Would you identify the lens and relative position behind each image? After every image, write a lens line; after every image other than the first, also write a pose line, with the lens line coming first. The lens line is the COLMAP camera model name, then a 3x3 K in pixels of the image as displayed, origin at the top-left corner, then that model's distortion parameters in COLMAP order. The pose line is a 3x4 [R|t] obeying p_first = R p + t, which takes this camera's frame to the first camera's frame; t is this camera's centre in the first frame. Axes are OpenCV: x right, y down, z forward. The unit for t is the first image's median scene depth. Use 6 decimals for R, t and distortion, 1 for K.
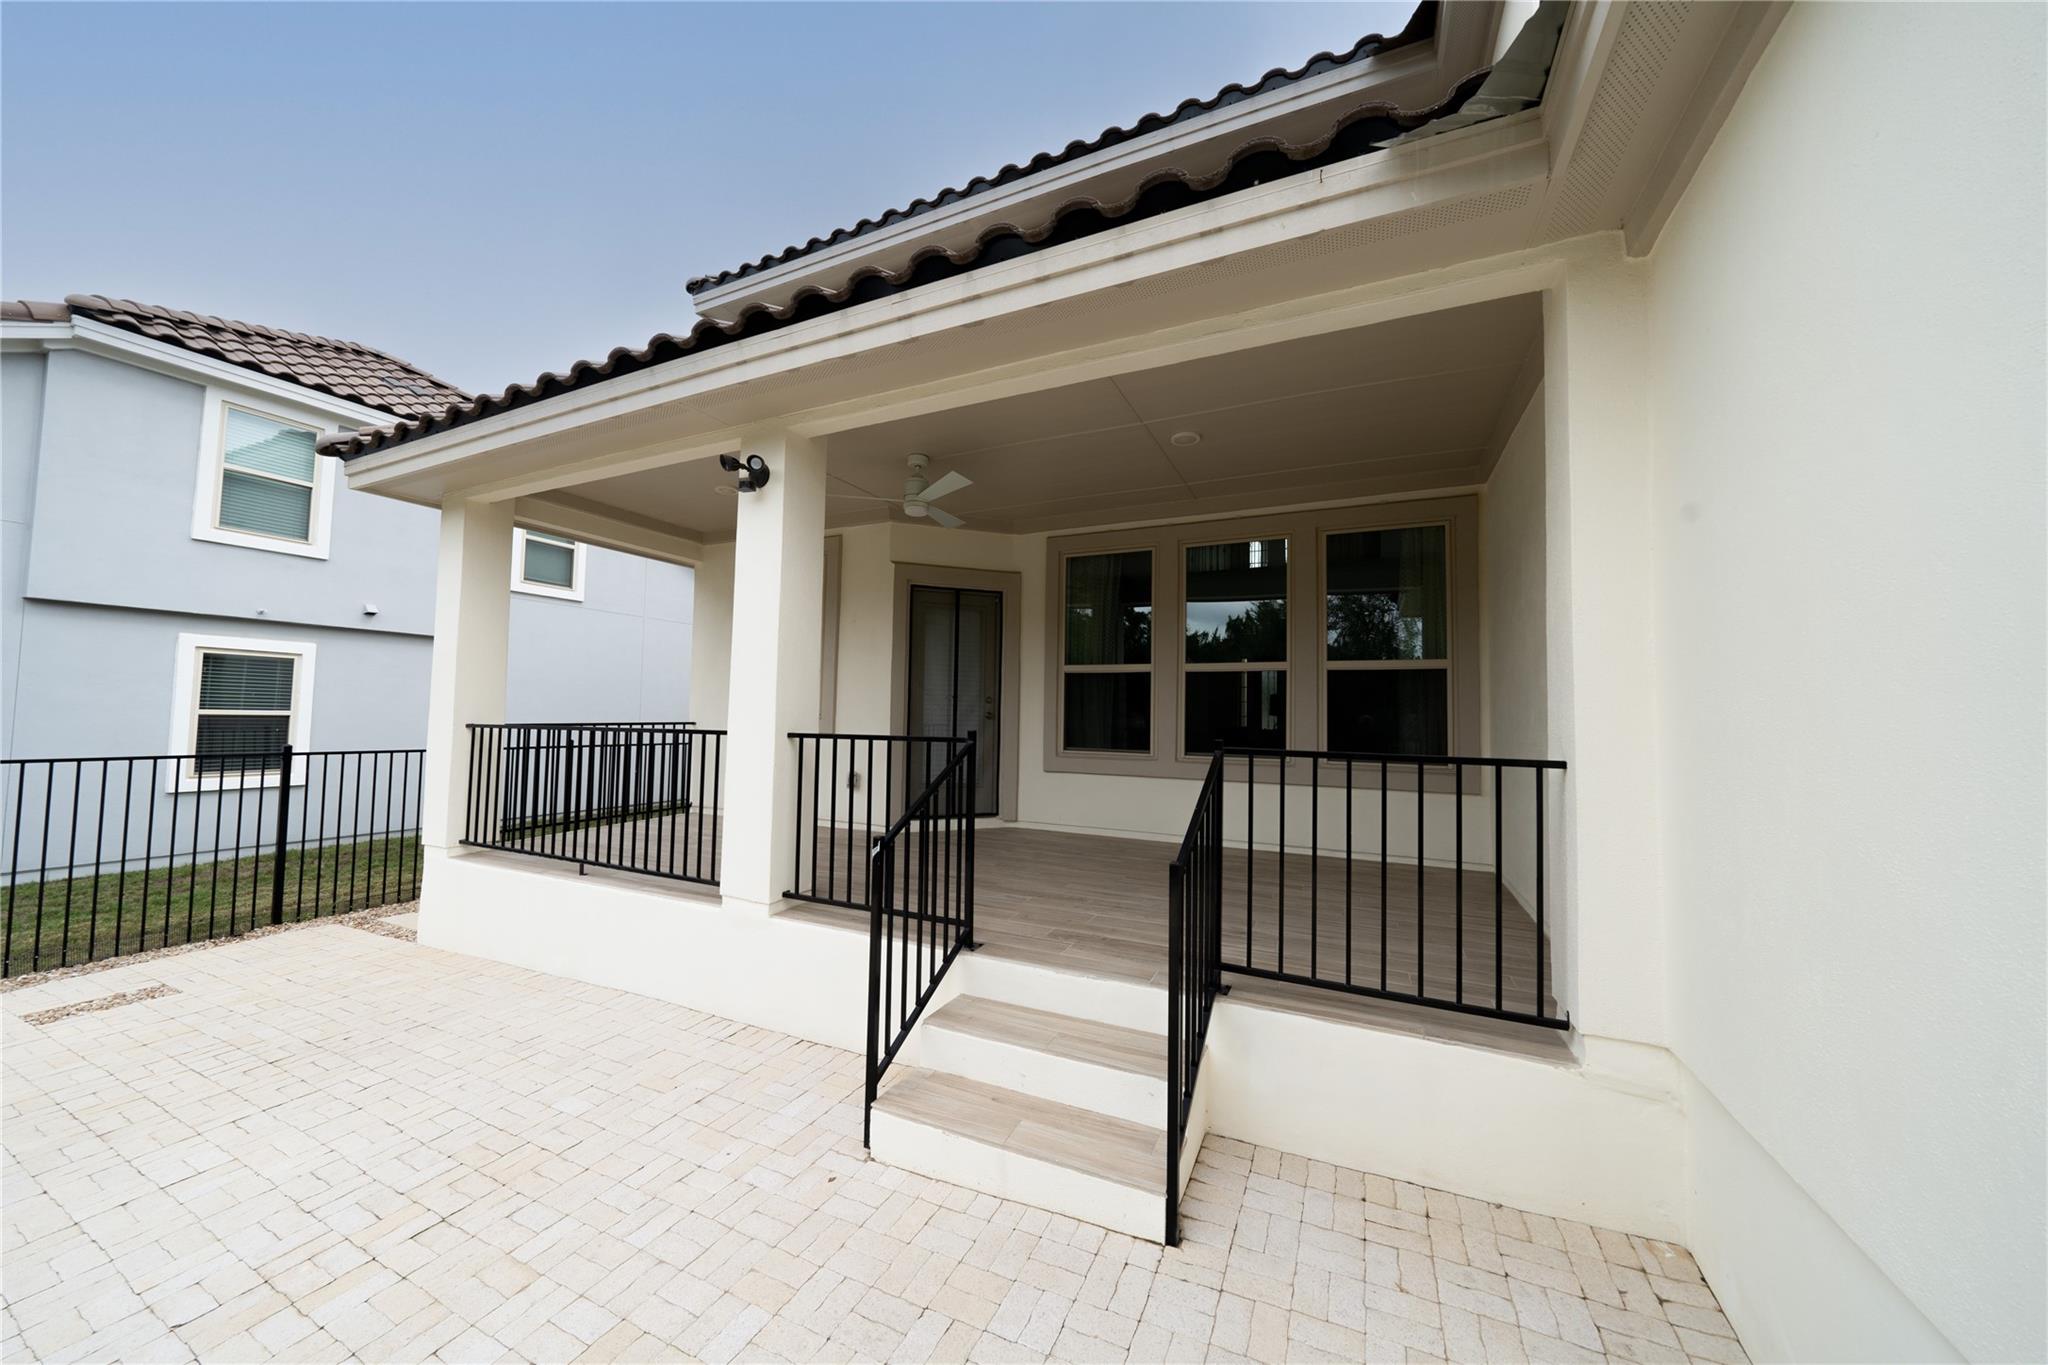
lens RADIAL K [[708.3, 0, 1024.0], [0, 708.3, 682.5], [0, 0, 1]] dist [0.000478, 0.000054]
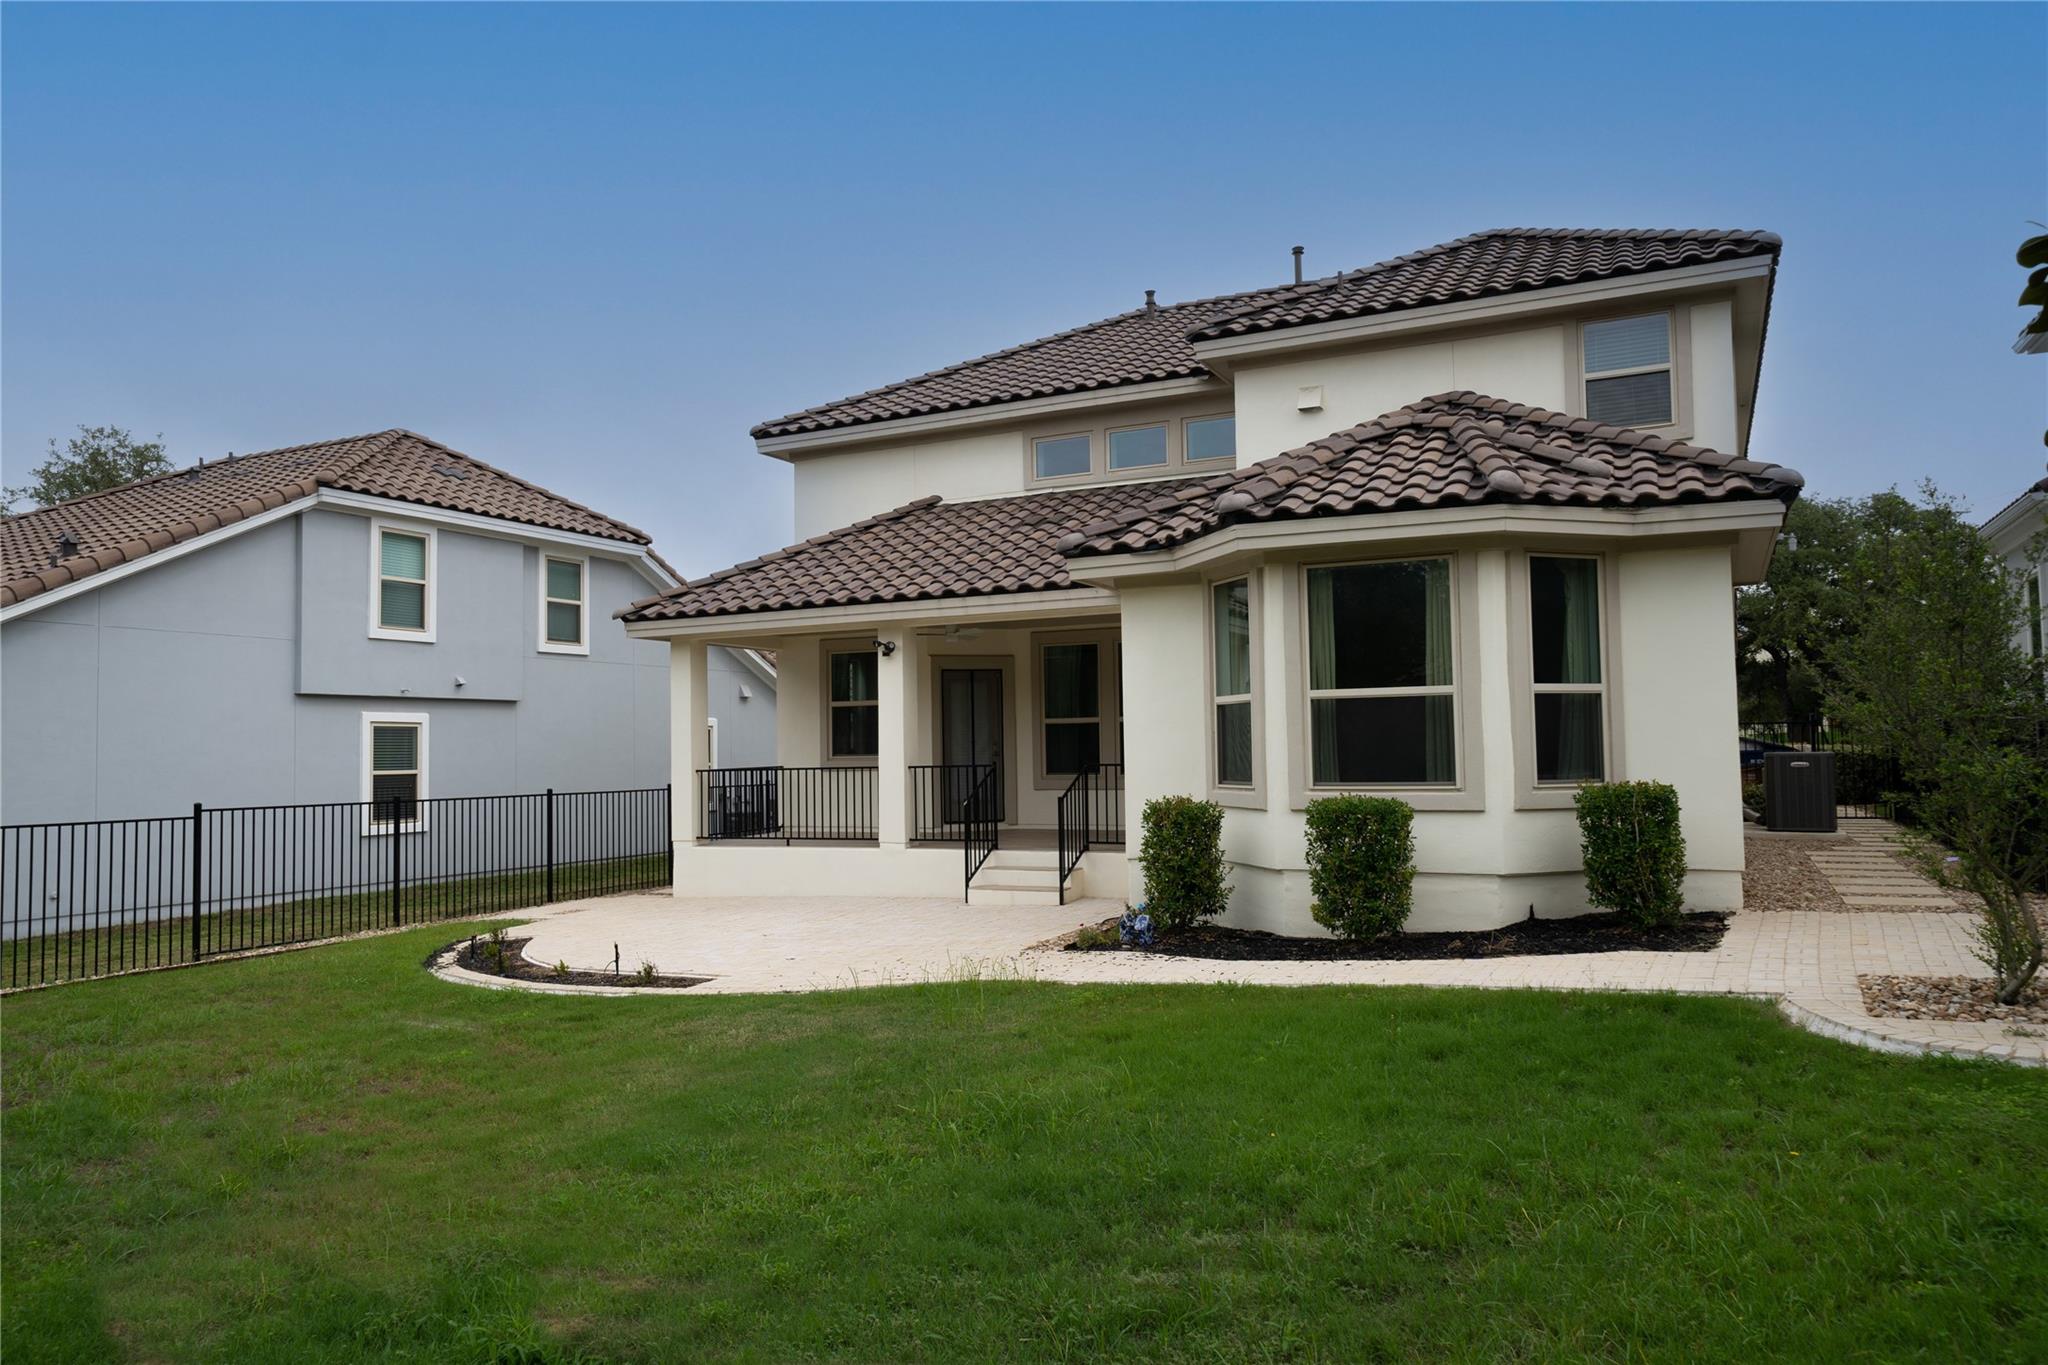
lens RADIAL K [[1378.7, 0, 1024.0], [0, 1378.7, 682.5], [0, 0, 1]] dist [-0.002228, -0.000514]
pose [[0.999249, -0.037398, -0.010160, 0.038856], [0.037426, 0.999296, 0.002581, -0.095333], [0.010057, -0.002959, 0.999945, -1.673127]]
